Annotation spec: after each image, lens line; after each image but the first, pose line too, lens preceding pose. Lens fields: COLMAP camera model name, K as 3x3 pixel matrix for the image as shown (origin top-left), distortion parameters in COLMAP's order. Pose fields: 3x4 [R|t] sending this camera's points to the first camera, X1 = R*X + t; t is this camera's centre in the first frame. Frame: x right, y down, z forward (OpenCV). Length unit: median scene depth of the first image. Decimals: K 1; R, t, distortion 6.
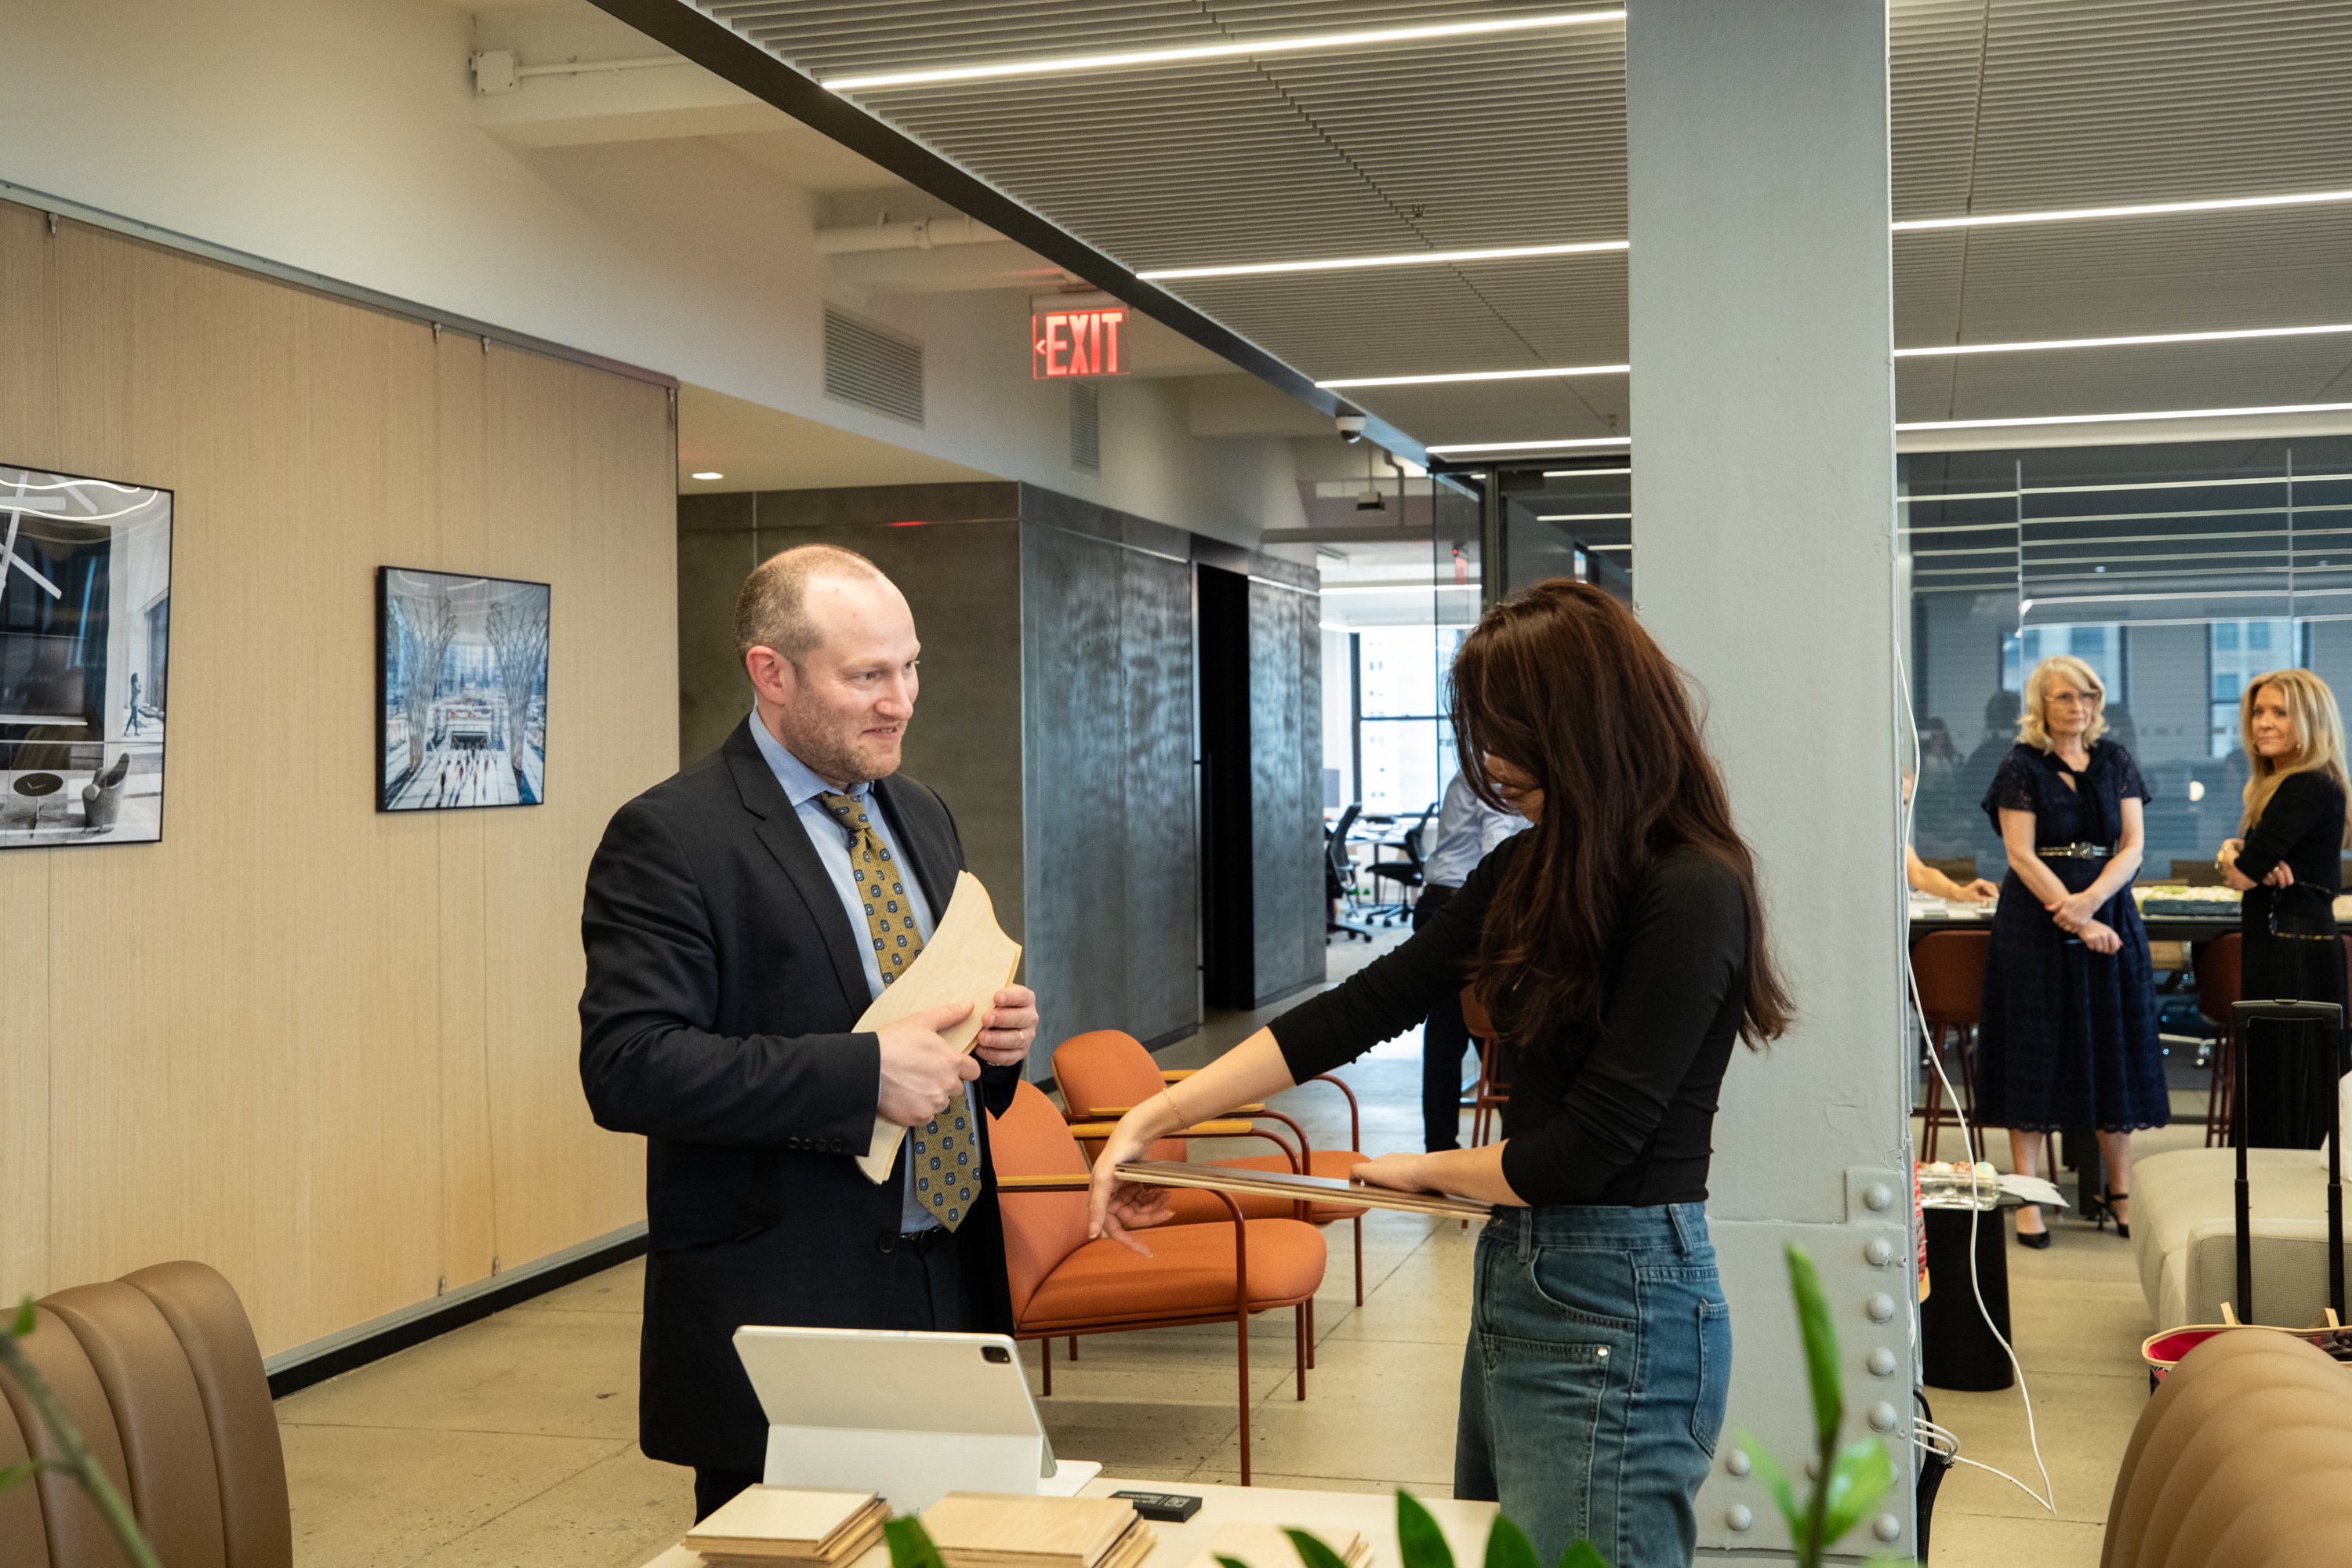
lens RADIAL K [[2762.5, 0, 1176.0], [0, 2762.5, 784.0], [0, 0, 1]] dist [0.019278, 0.009375]
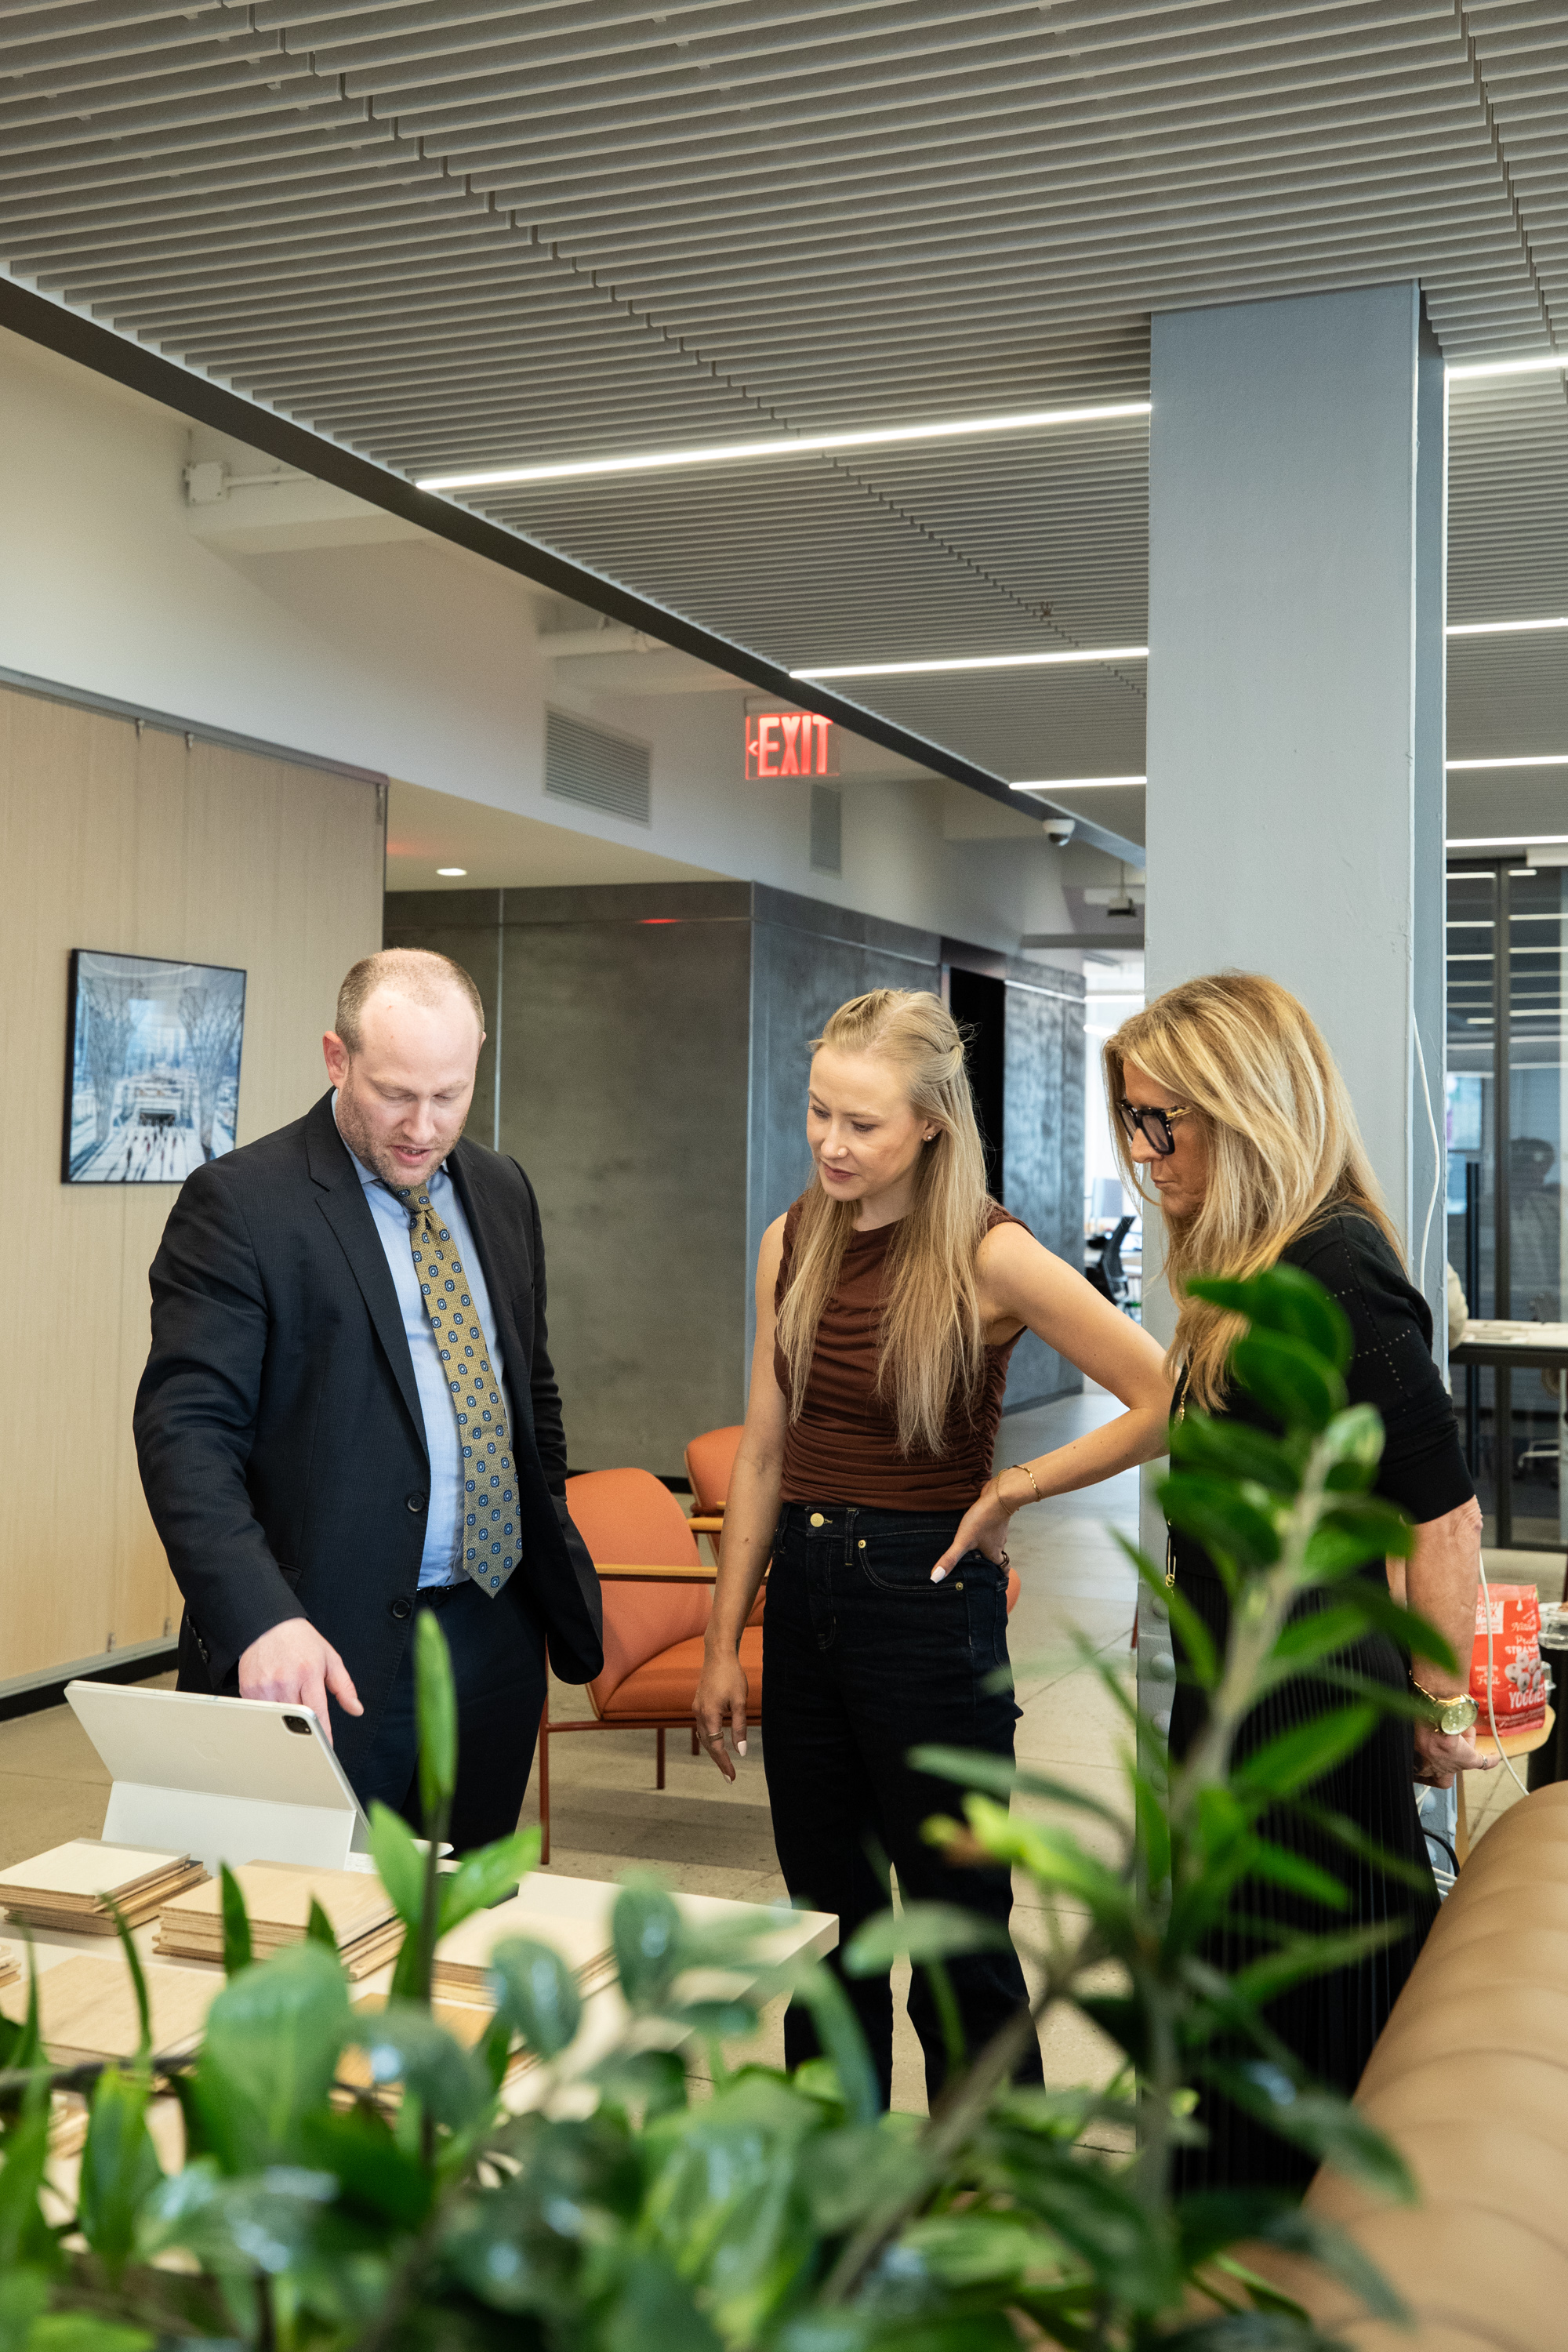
lens RADIAL K [[2720.4, 0, 783.4], [0, 2720.4, 1097.2], [0, 0, 1]] dist [0.015151, -0.012694]
pose [[0.985891, 0.026422, -0.165292, 0.145185], [-0.032595, 0.998864, -0.034747, 0.004462], [0.164187, 0.039645, 0.985632, 0.026575]]
